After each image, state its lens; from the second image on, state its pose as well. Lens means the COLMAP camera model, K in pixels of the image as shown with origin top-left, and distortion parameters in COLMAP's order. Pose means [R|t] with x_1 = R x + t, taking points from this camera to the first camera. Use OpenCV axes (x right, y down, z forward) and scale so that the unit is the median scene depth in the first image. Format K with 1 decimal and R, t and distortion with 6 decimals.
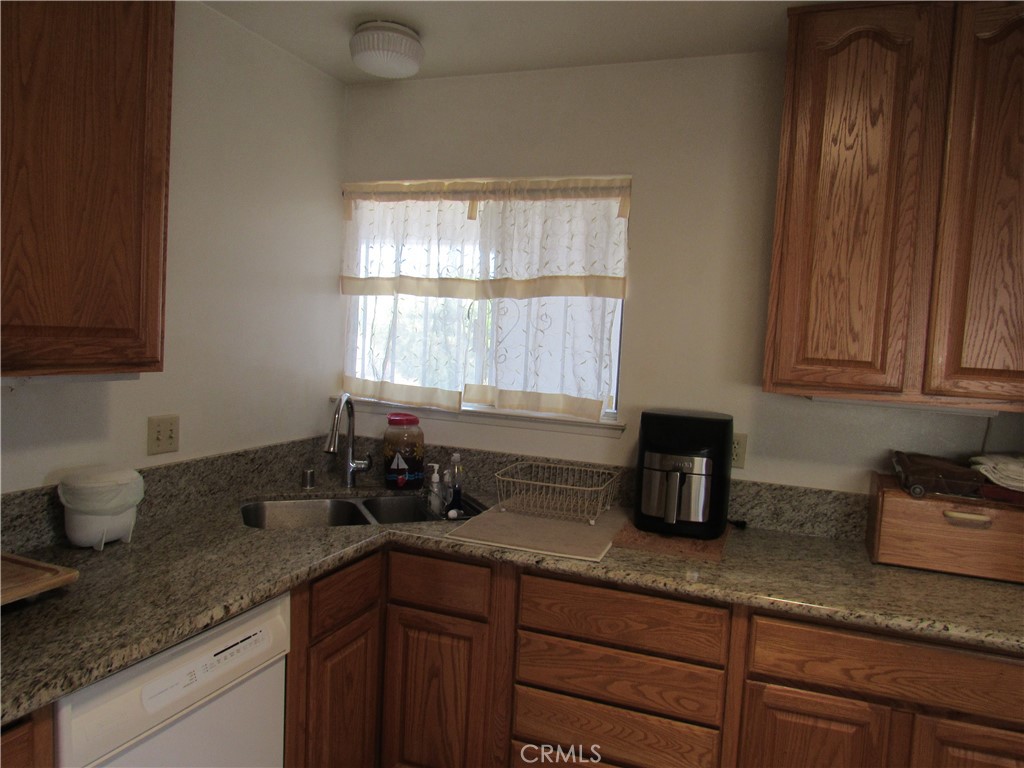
lens RADIAL K [[735.2, 0, 514.5], [0, 735.2, 384.0], [0, 0, 1]] dist [-0.029470, 0.014162]
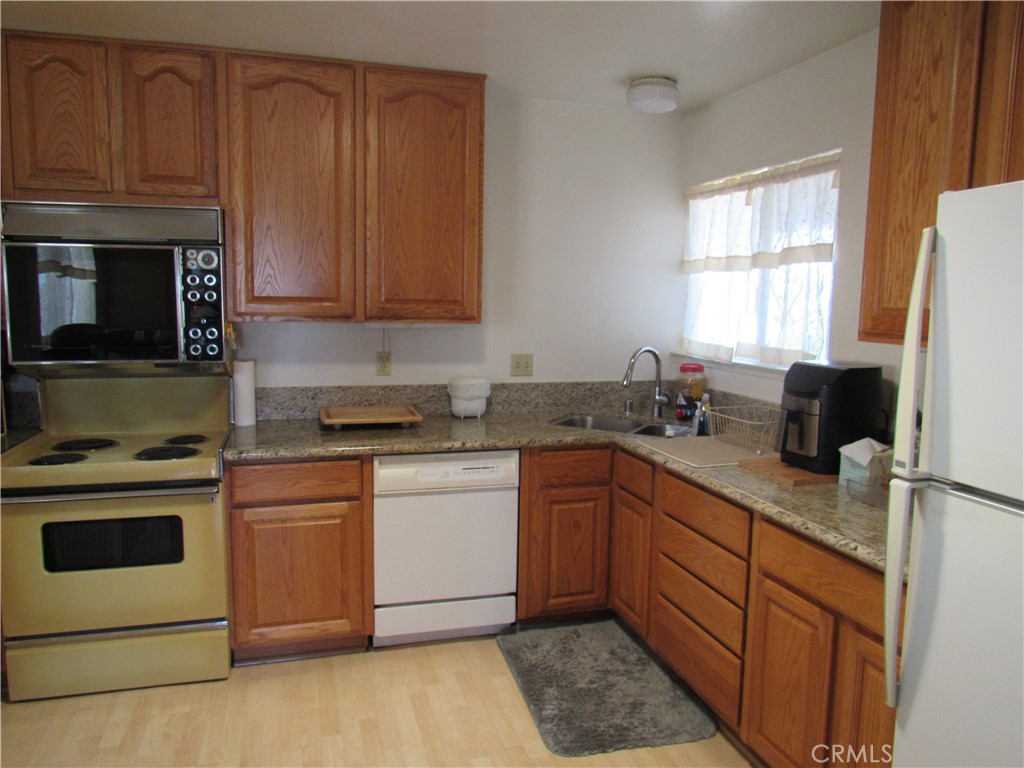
lens RADIAL K [[735.2, 0, 512.3], [0, 735.2, 384.4], [0, 0, 1]] dist [-0.029470, 0.014162]
pose [[0.611051, 0.052751, -0.789832, 0.924961], [-0.041144, 0.998545, 0.034860, 0.061110], [0.790522, 0.011196, 0.612332, -0.062149]]
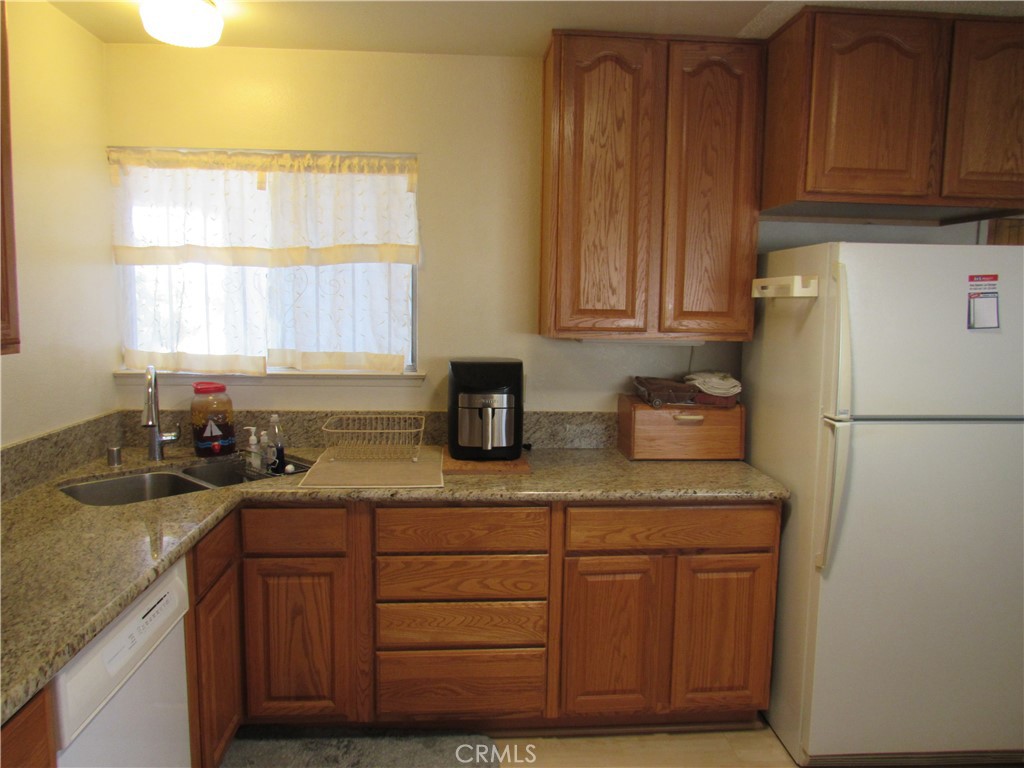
lens RADIAL K [[735.2, 0, 512.6], [0, 735.2, 383.5], [0, 0, 1]] dist [-0.029470, 0.014162]
pose [[0.902332, -0.085854, 0.422406, -0.271492], [0.061845, 0.995611, 0.070245, -0.003817], [-0.426582, -0.037261, 0.903681, -0.127371]]
